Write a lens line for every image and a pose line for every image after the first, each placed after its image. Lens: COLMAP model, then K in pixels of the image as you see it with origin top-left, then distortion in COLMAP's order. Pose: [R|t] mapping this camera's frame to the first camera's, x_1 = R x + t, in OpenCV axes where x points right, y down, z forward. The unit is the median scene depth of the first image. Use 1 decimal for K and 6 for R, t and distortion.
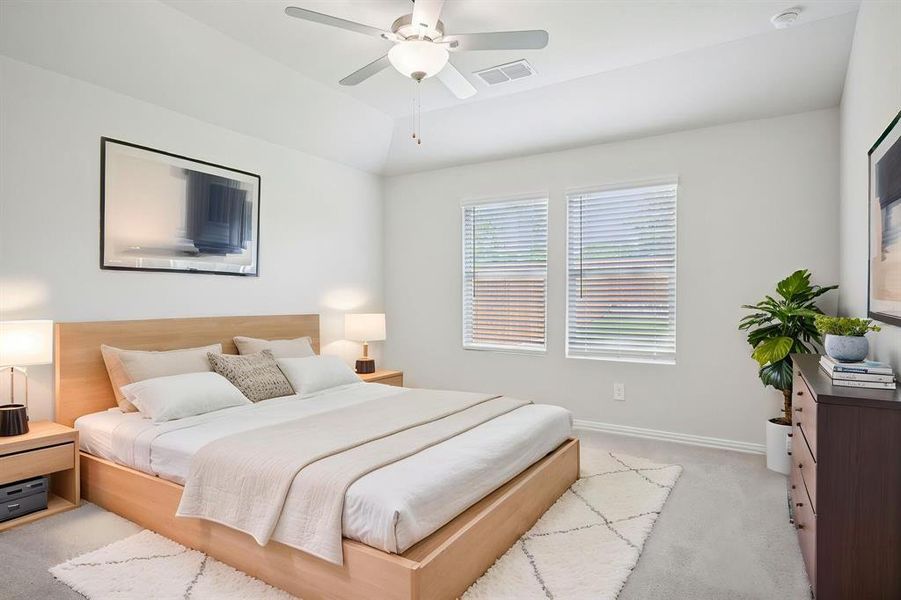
lens RADIAL K [[493.9, 0, 449.8], [0, 493.9, 303.3], [0, 0, 1]] dist [0.013419, 0.001093]
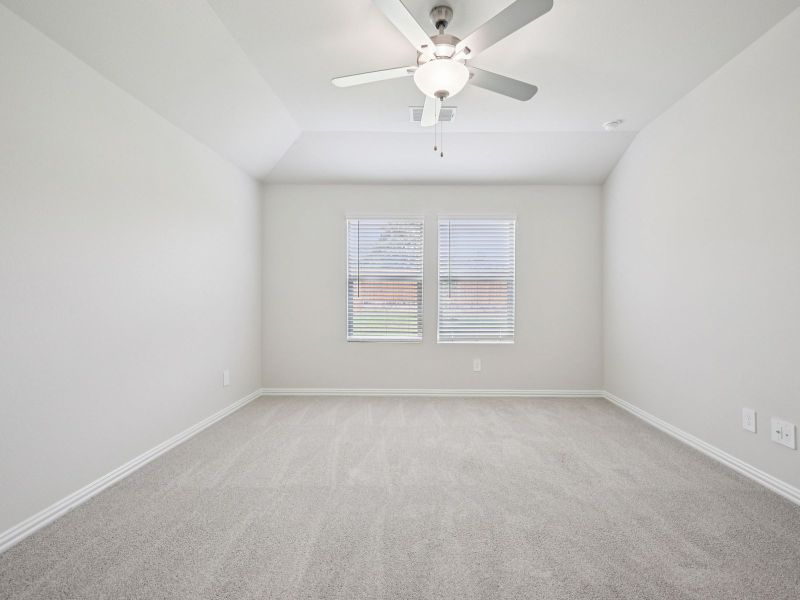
lens RADIAL K [[359.4, 0, 402.1], [0, 359.4, 299.3], [0, 0, 1]] dist [0.004093, 0.000263]
pose [[0.858035, -0.003273, 0.513581, -0.355597], [0.005201, 0.999984, -0.002318, -0.005400], [-0.513565, 0.004661, 0.858038, 0.242765]]
